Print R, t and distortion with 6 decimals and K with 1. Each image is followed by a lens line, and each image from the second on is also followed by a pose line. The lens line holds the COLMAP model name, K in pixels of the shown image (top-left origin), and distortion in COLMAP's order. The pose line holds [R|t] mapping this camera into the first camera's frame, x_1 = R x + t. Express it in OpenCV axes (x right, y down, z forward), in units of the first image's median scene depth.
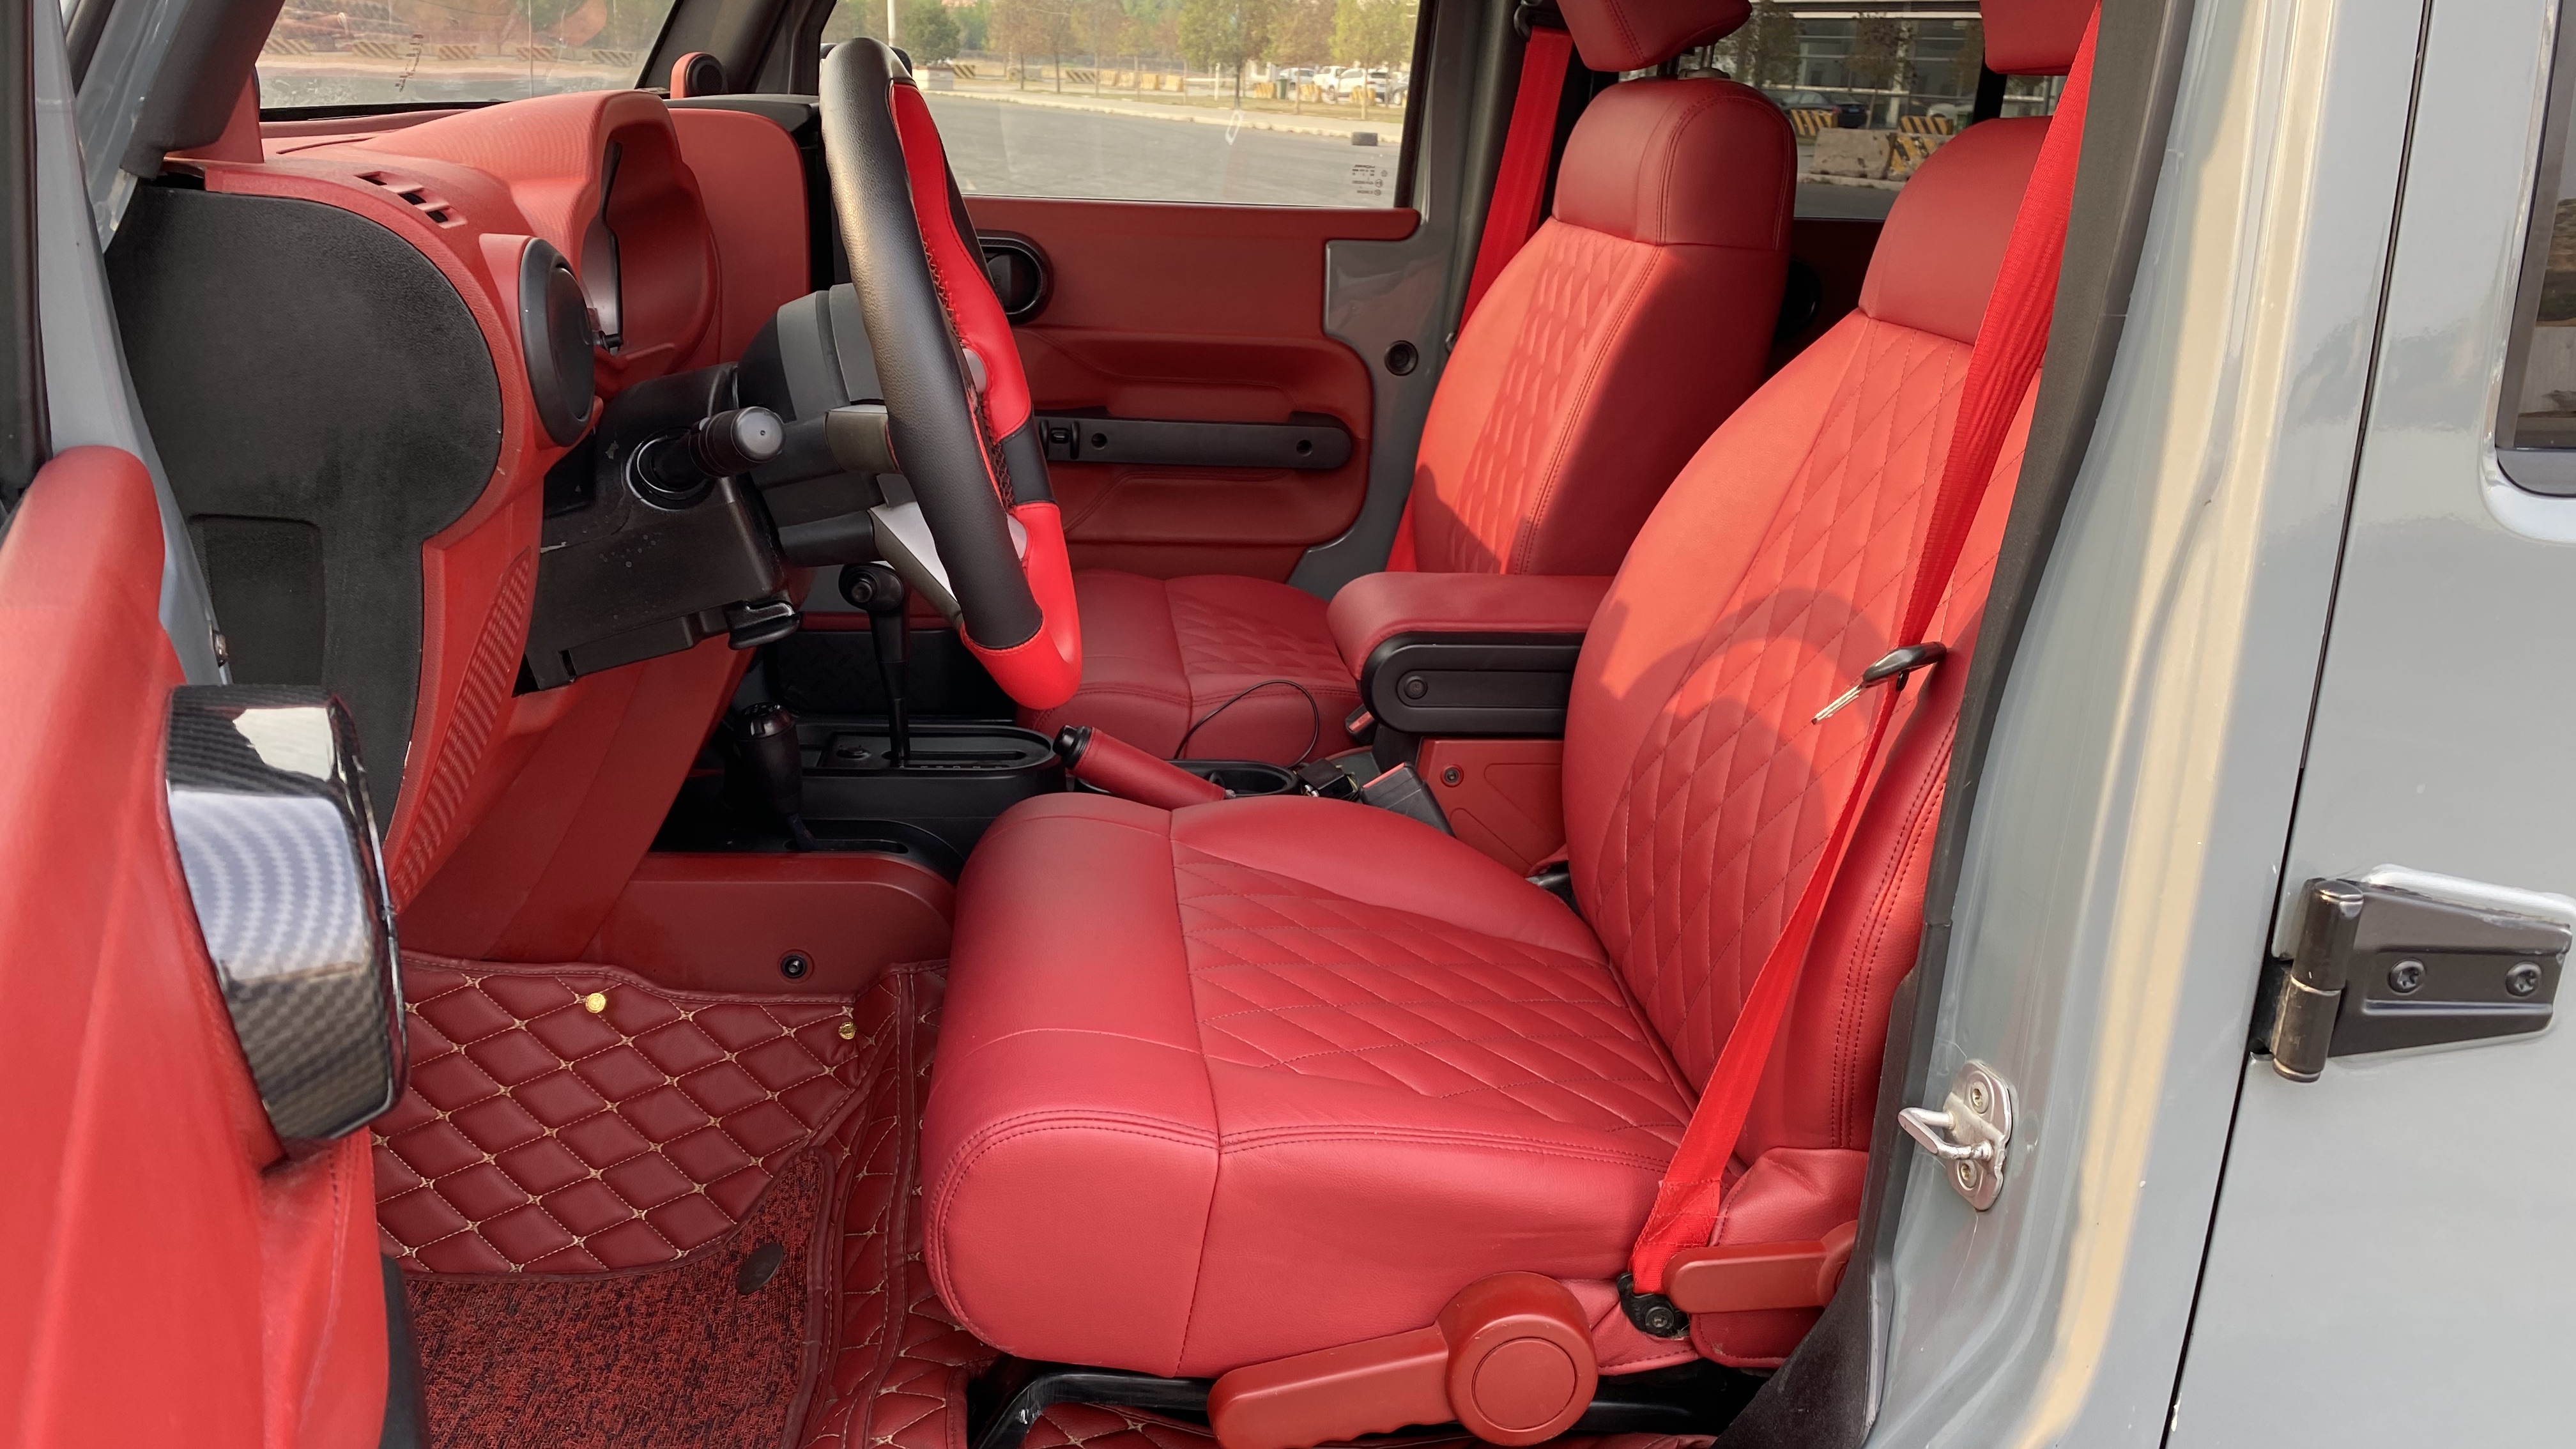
lens RADIAL K [[2050.0, 0, 1283.4], [0, 2050.0, 729.6], [0, 0, 1]] dist [0.032682, -0.001883]
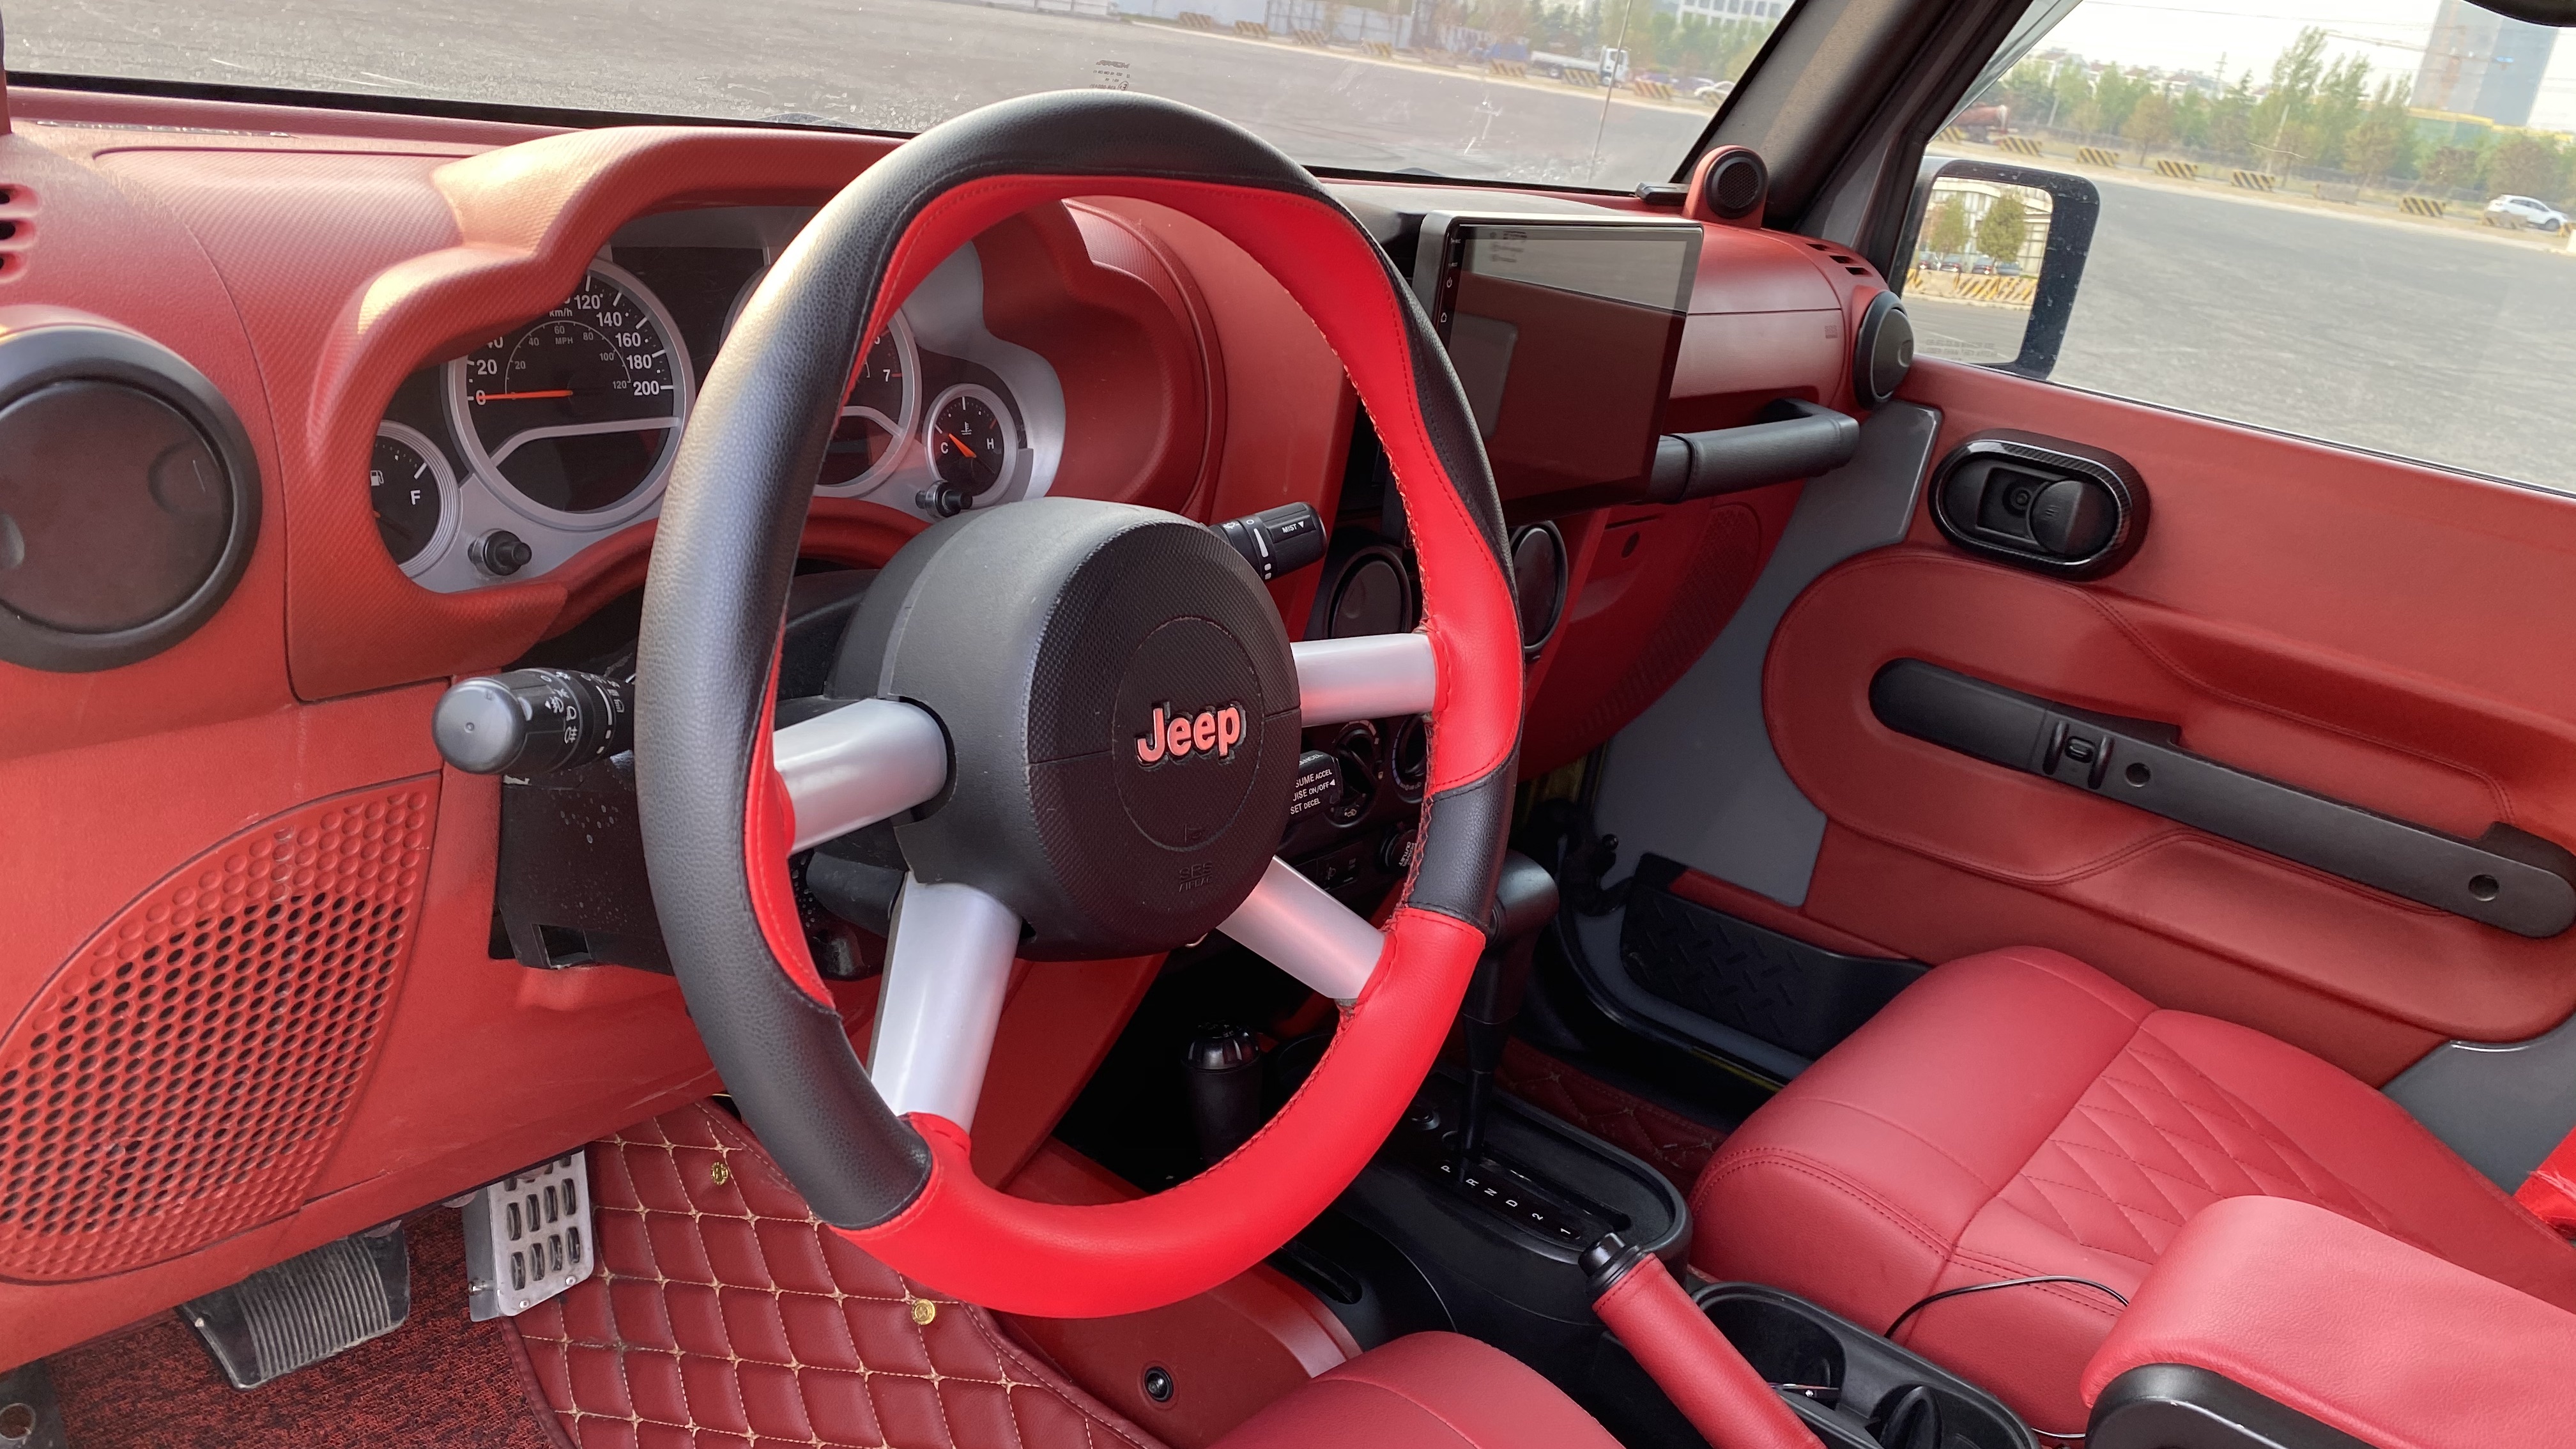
lens RADIAL K [[2050.0, 0, 1297.0], [0, 2050.0, 719.5], [0, 0, 1]] dist [0.032682, -0.001883]
pose [[0.737481, 0.290711, -0.609598, 0.208606], [-0.321243, 0.944965, 0.062010, -0.206066], [0.594075, 0.150098, 0.790282, 0.563865]]
